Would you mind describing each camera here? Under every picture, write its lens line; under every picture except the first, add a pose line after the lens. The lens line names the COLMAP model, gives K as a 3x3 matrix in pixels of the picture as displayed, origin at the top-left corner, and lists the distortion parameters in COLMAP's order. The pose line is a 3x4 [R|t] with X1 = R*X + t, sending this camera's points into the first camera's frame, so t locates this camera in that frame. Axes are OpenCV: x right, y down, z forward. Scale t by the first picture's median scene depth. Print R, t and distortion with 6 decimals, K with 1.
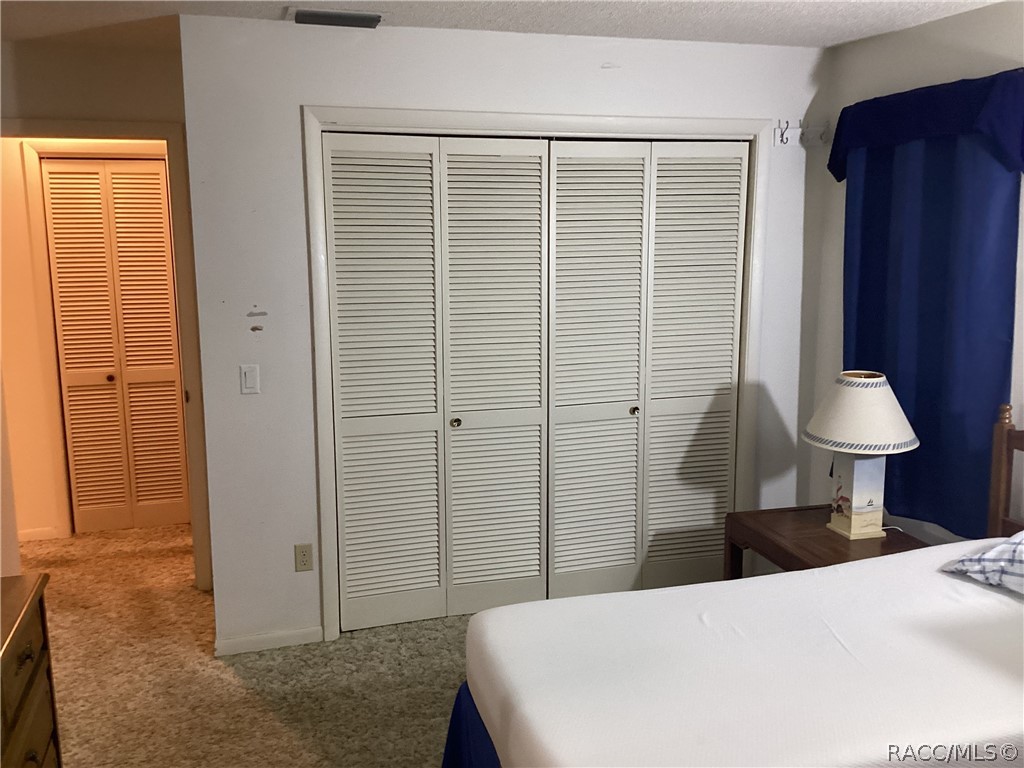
lens RADIAL K [[919.5, 0, 512.0], [0, 919.5, 384.0], [0, 0, 1]] dist [0.117289, -0.221520]
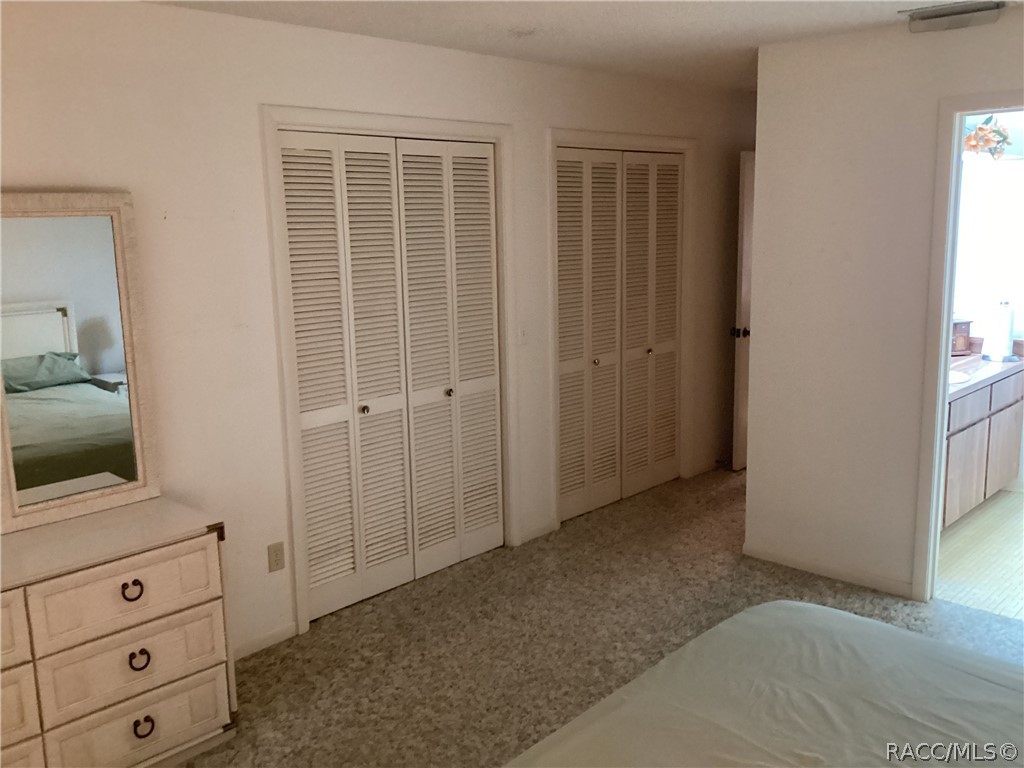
lens RADIAL K [[919.5, 0, 512.0], [0, 919.5, 384.0], [0, 0, 1]] dist [0.117289, -0.221520]
pose [[0.876328, -0.105409, 0.470040, -0.451006], [0.101038, 0.994281, 0.034600, -0.007112], [-0.470999, 0.017171, 0.881967, -0.005219]]
